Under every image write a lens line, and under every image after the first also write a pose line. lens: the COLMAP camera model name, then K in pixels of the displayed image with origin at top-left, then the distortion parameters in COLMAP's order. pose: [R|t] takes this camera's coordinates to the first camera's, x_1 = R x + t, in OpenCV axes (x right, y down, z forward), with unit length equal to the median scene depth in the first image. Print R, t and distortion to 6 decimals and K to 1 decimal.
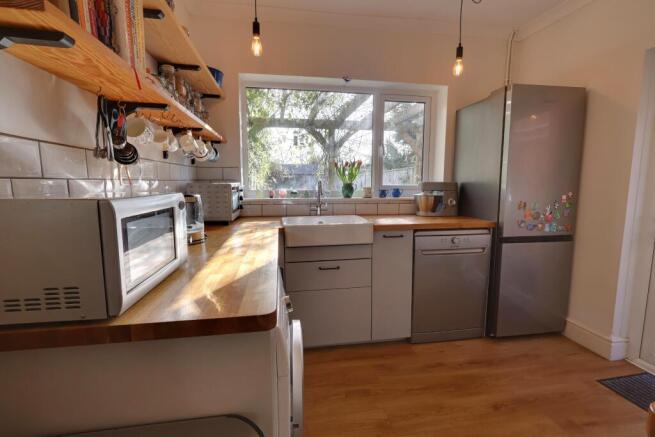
lens RADIAL K [[300.8, 0, 327.5], [0, 300.8, 218.5], [0, 0, 1]] dist [-0.001549, 0.000902]
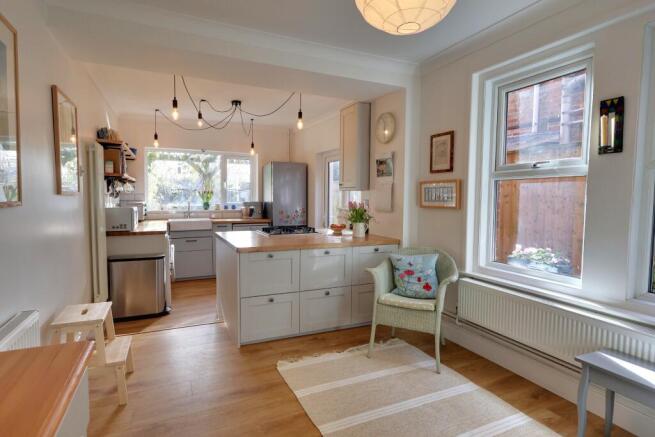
lens RADIAL K [[356.1, 0, 327.5], [0, 356.1, 218.5], [0, 0, 1]] dist [0.033278, -0.000294]
pose [[0.965375, -0.011980, 0.260592, 0.220520], [0.025931, 0.998404, -0.050165, 0.122120], [-0.259575, 0.055185, 0.964145, -1.397160]]
